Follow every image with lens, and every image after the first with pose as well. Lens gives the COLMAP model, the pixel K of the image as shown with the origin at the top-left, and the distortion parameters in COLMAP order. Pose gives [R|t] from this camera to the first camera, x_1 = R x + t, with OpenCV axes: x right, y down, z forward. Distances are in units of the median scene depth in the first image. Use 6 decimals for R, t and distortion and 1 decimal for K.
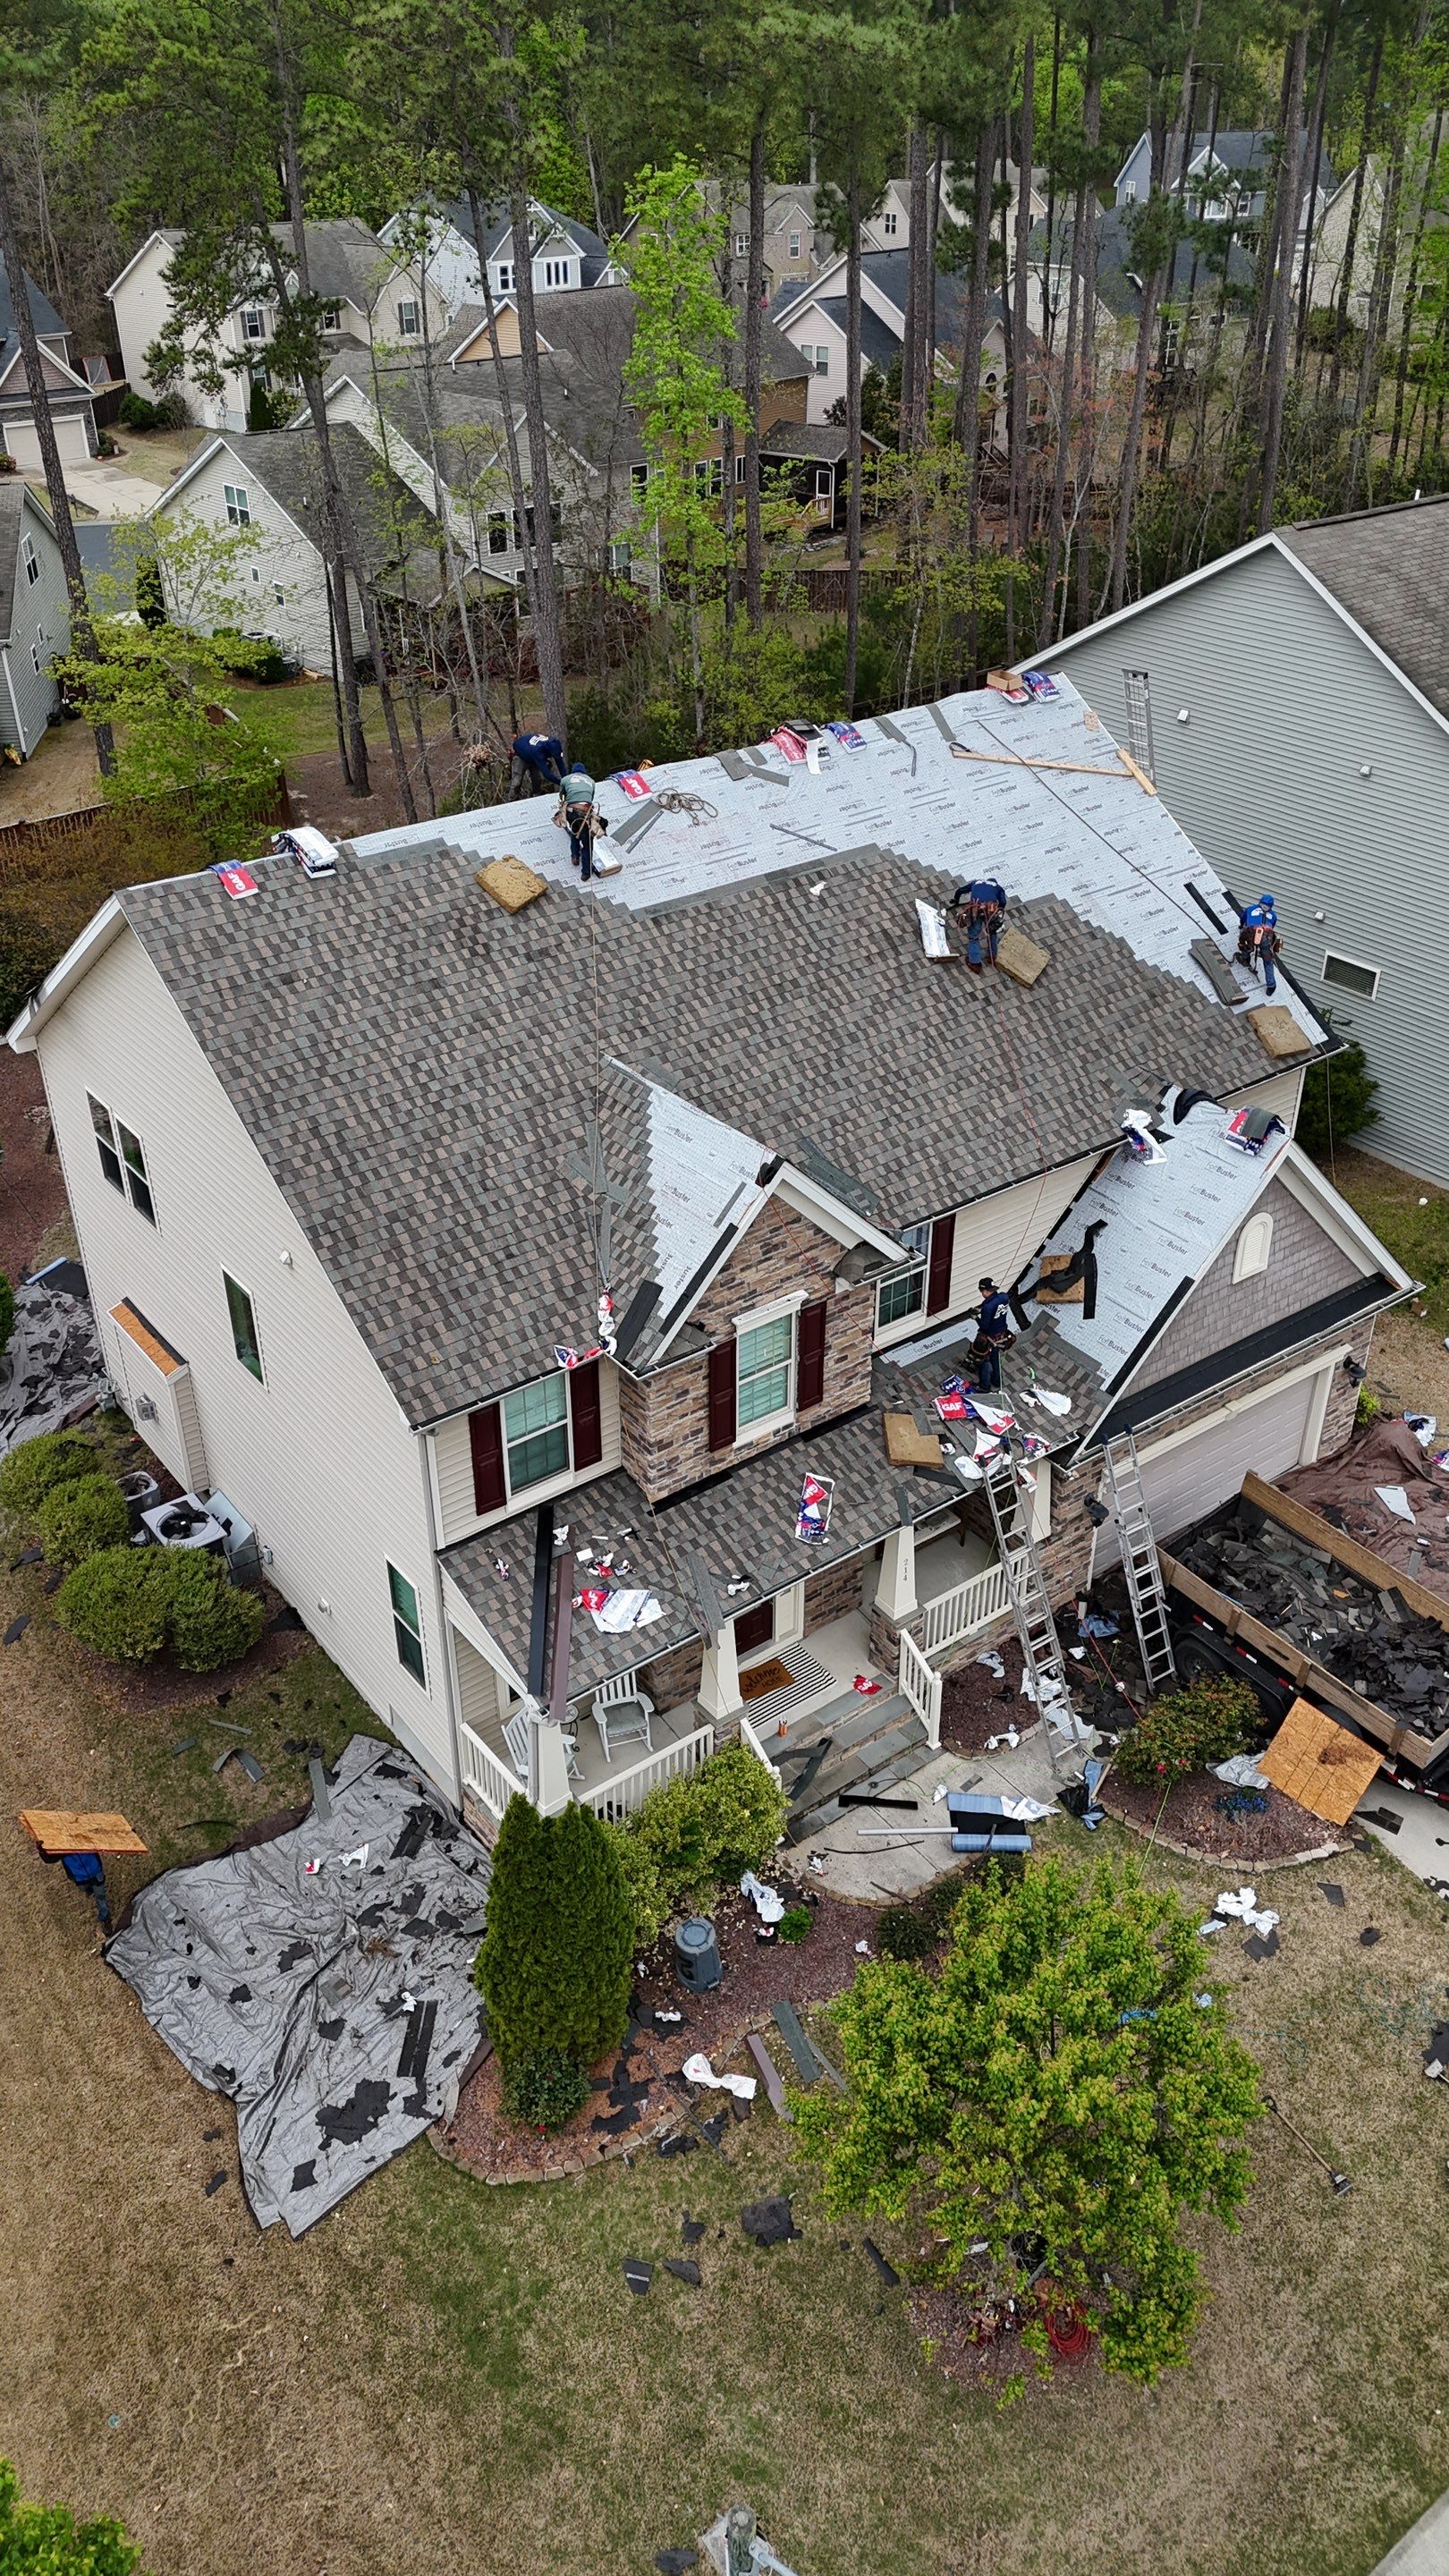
lens RADIAL K [[1902.0, 0, 707.0], [0, 1902.0, 1277.8], [0, 0, 1]] dist [0.079888, -0.075699]
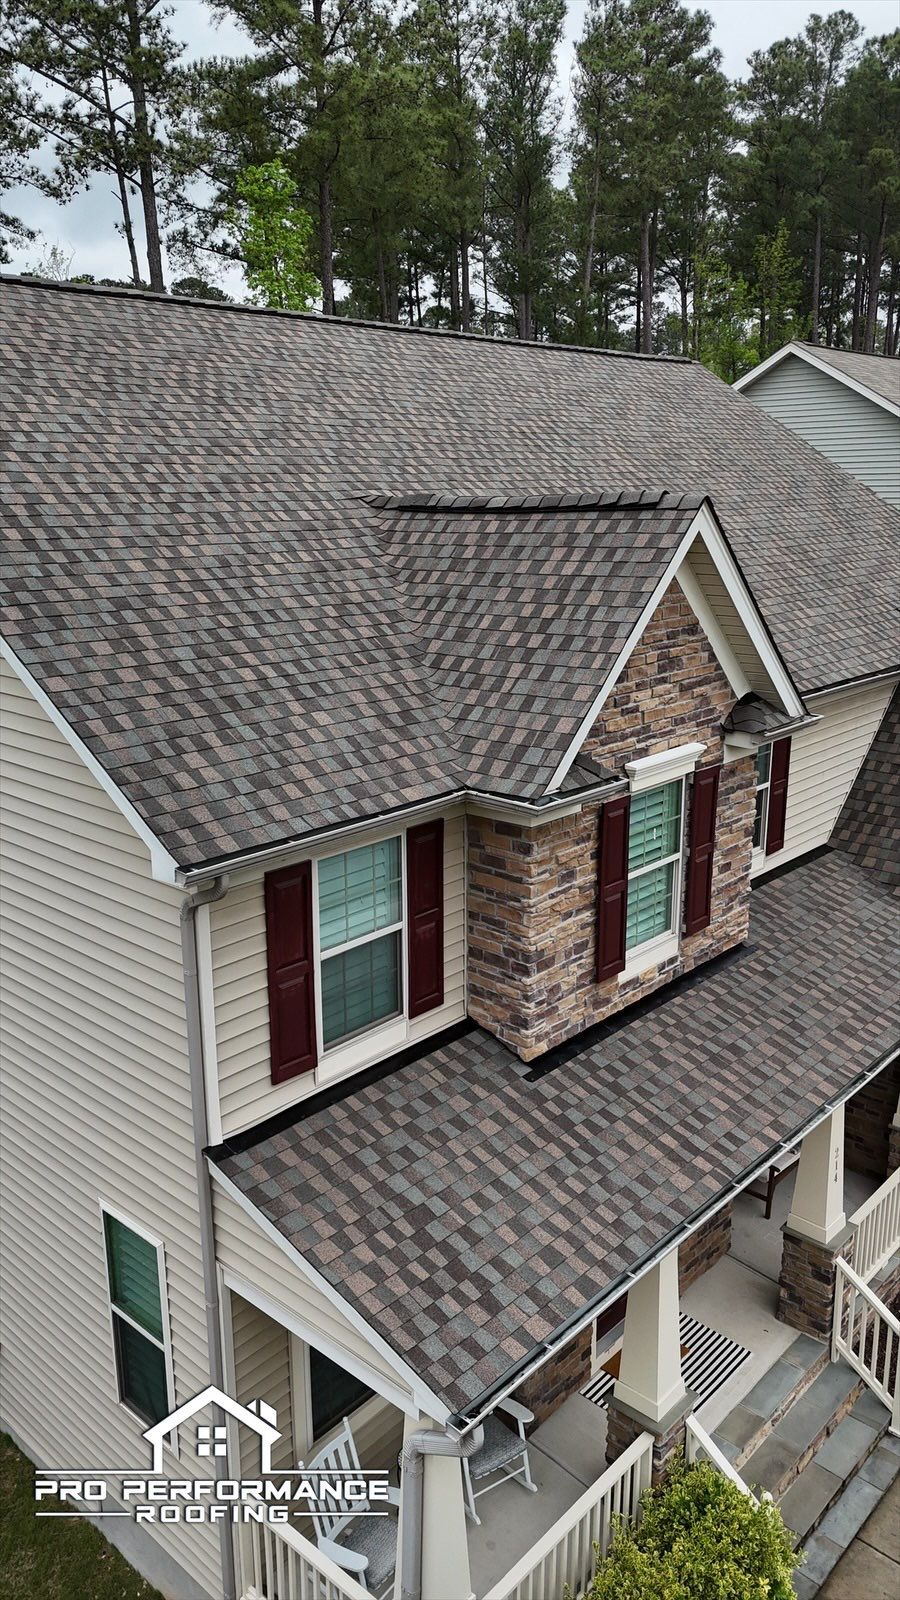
lens RADIAL K [[1181.4, 0, 437.4], [0, 1181.4, 799.7], [0, 0, 1]] dist [0.079888, -0.075699]
pose [[0.983464, -0.048306, 0.174542, -0.124523], [0.097489, 0.953426, -0.285437, 0.144111], [-0.152625, 0.297733, 0.942370, 0.587629]]
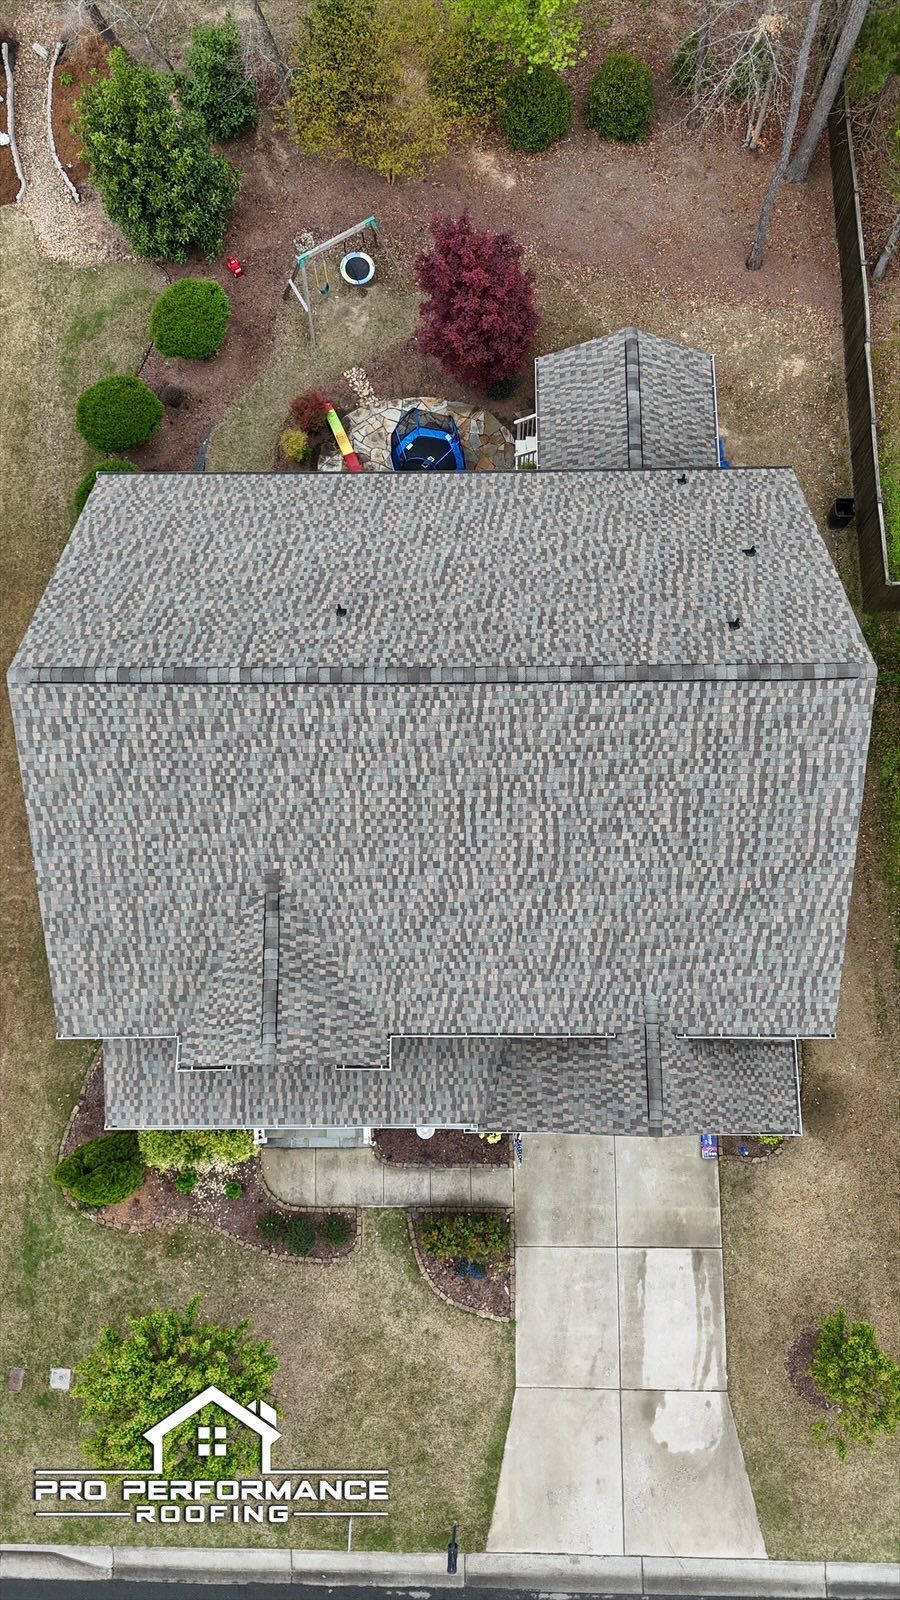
lens RADIAL K [[1181.4, 0, 446.9], [0, 1181.4, 798.0], [0, 0, 1]] dist [0.079888, -0.075699]
pose [[0.800574, 0.580854, -0.147276, 0.170615], [-0.307263, 0.608915, 0.731309, -0.927978], [0.514462, -0.540214, 0.665956, 0.473578]]
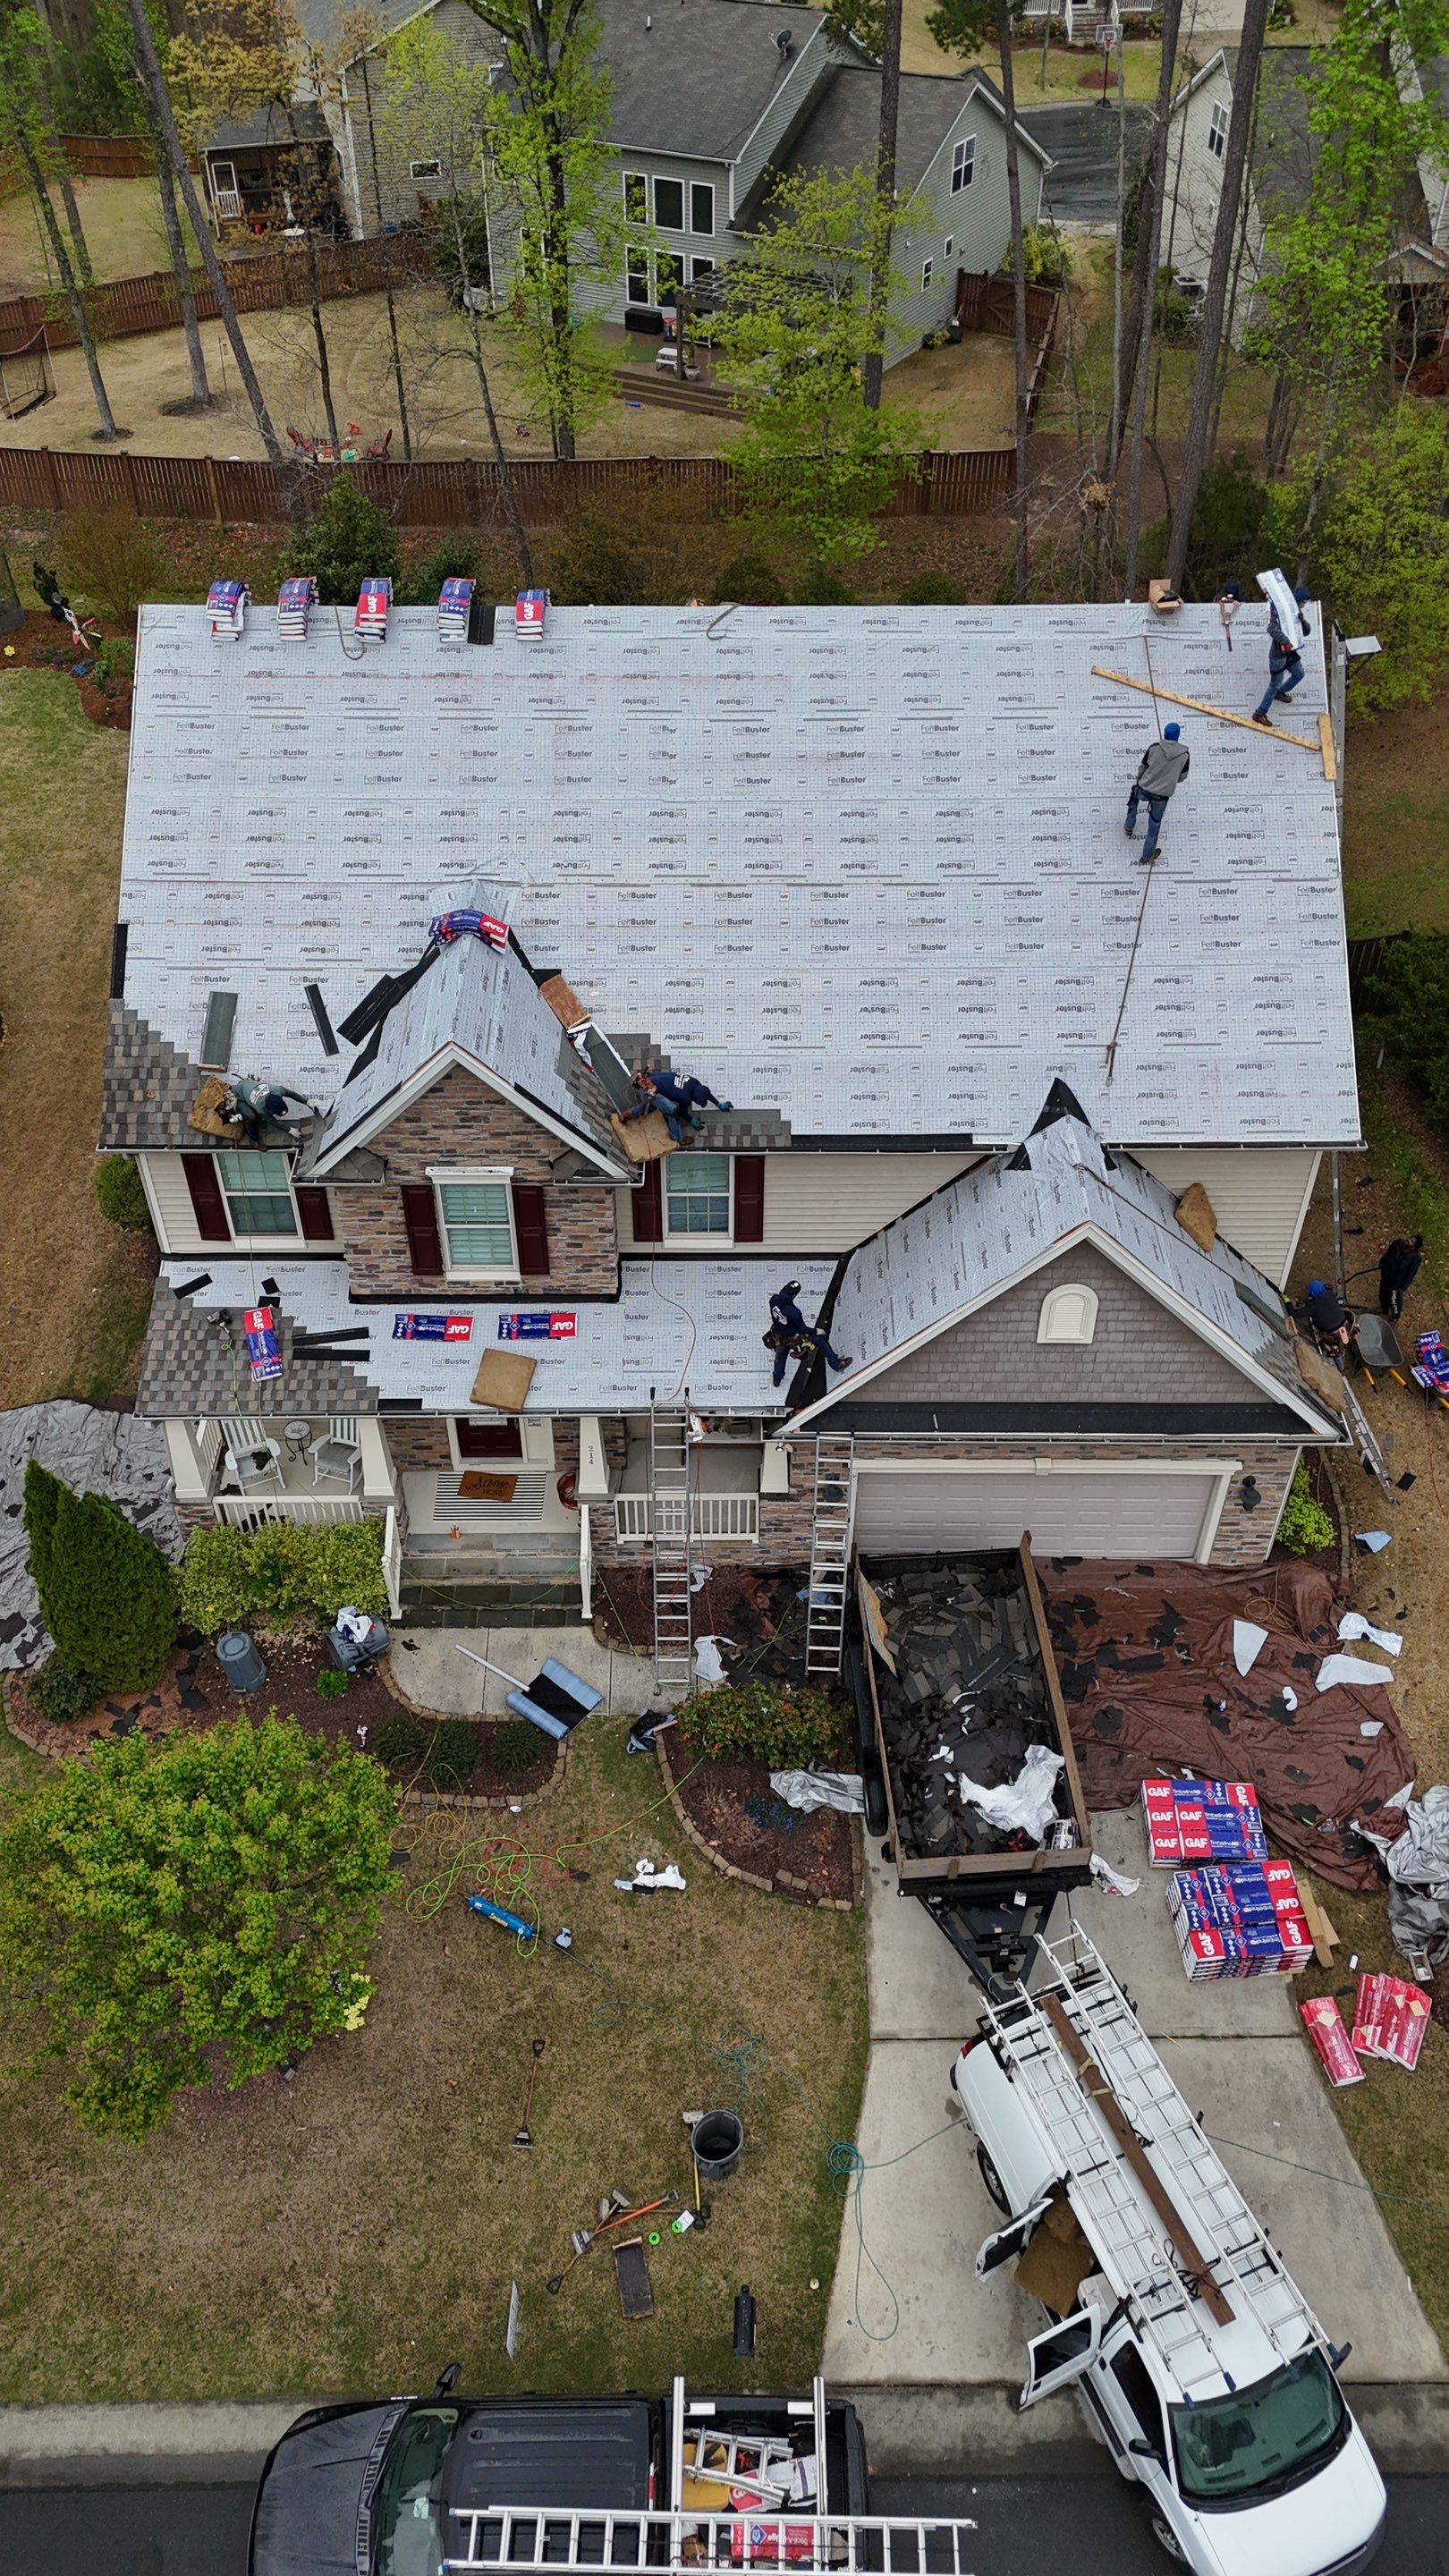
lens RADIAL K [[1902.0, 0, 717.3], [0, 1902.0, 1276.7], [0, 0, 1]] dist [0.079888, -0.075699]
pose [[0.800251, 0.411853, -0.435862, 0.604858], [-0.320642, 0.908092, 0.269366, -0.249882], [0.506742, -0.075805, 0.858758, 0.163681]]
